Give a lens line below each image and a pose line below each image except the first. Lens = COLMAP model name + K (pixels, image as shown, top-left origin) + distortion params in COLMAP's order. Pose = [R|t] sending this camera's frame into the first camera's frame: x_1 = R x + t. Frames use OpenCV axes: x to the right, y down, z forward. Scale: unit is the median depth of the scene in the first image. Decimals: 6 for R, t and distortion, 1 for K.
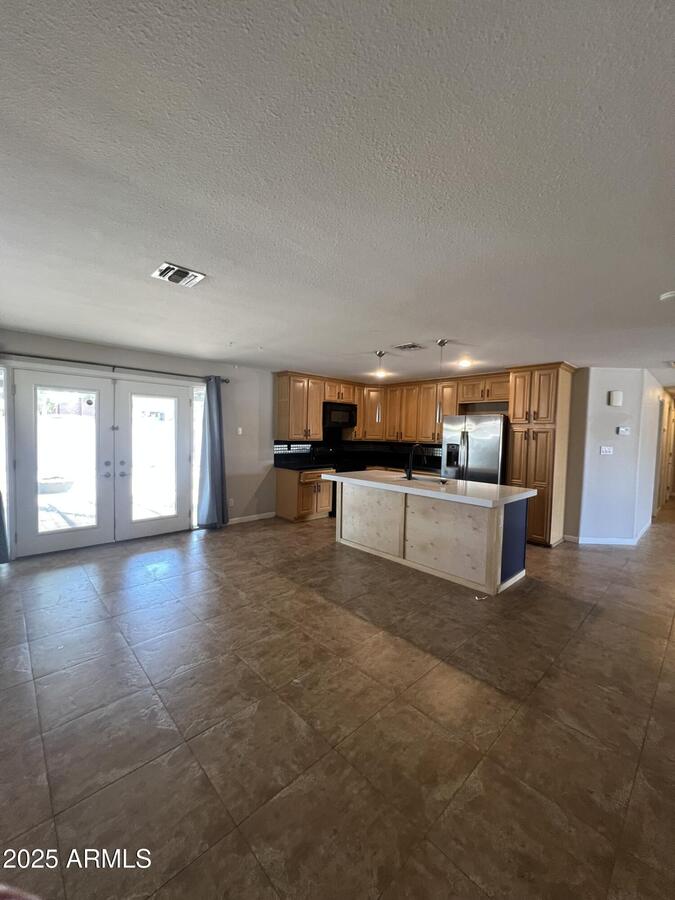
lens RADIAL K [[360.5, 0, 334.7], [0, 360.5, 447.8], [0, 0, 1]] dist [0.000230, 0.000275]
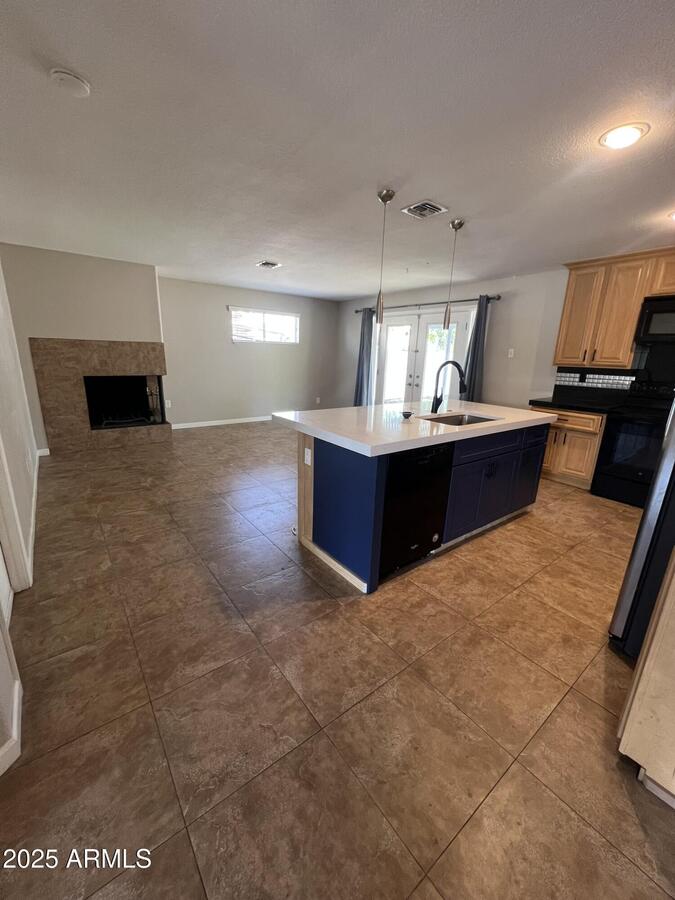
lens RADIAL K [[360.6, 0, 337.5], [0, 360.6, 450.0], [0, 0, 1]] dist [-0.000502, -0.000021]
pose [[-0.101949, 0.232206, -0.967309, 1.061914], [-0.079739, 0.967339, 0.240617, 0.005908], [0.991589, 0.101663, -0.080104, 1.020940]]
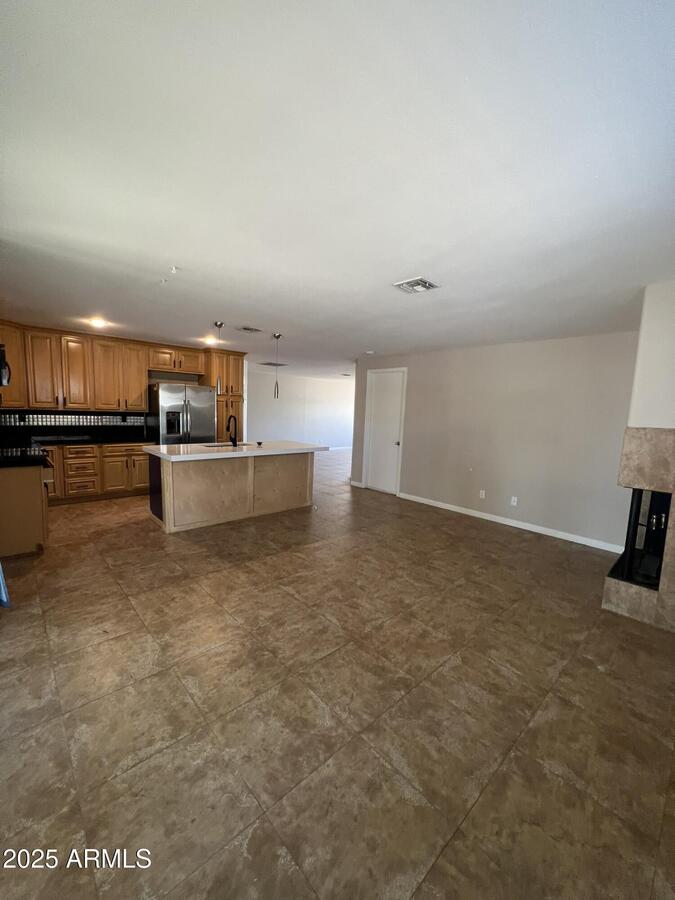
lens RADIAL K [[360.5, 0, 334.7], [0, 360.5, 447.8], [0, 0, 1]] dist [0.000230, 0.000275]
pose [[0.016583, -0.133828, 0.990866, -1.055237], [0.006820, 0.990994, 0.133731, -0.066540], [-0.999839, 0.004540, 0.017346, 0.777768]]
